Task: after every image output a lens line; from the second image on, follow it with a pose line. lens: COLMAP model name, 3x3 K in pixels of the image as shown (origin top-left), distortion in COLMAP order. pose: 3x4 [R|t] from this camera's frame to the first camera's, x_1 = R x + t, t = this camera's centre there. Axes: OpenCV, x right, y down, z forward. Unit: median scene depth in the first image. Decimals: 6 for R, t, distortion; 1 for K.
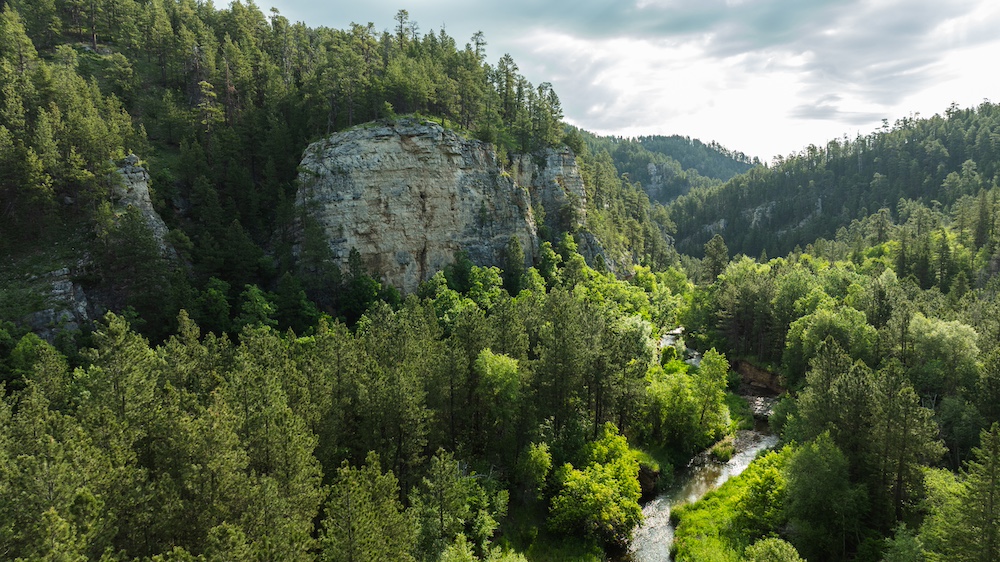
lens RADIAL K [[710.0, 0, 500.0], [0, 710.0, 281.0], [0, 0, 1]] dist [-0.036523, 0.062050]
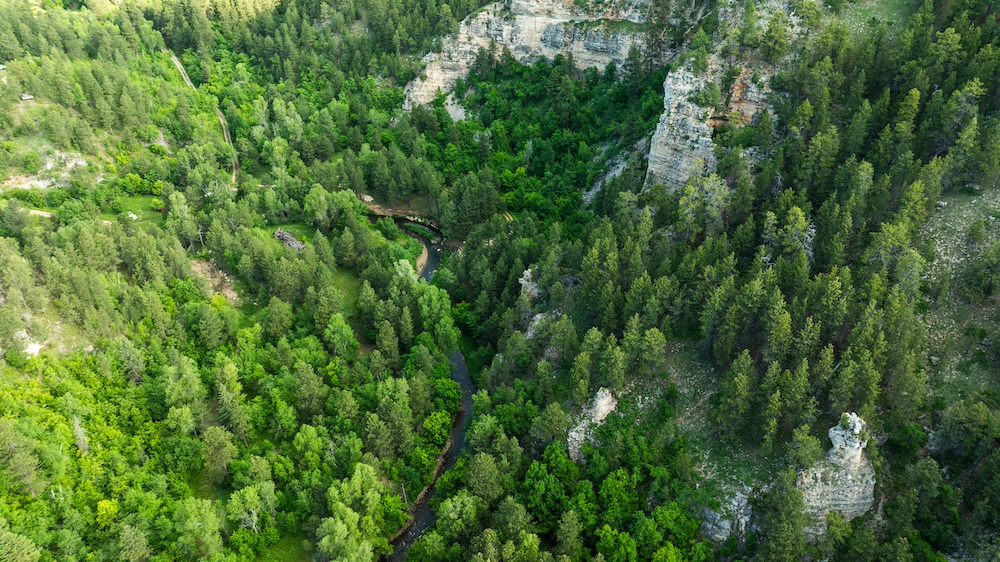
lens RADIAL K [[710.0, 0, 500.0], [0, 710.0, 281.0], [0, 0, 1]] dist [-0.036523, 0.062050]
pose [[0.146080, 0.548041, -0.823597, 0.149692], [-0.103245, 0.836427, 0.538266, -0.823349], [0.983871, 0.006402, 0.178768, 0.259251]]
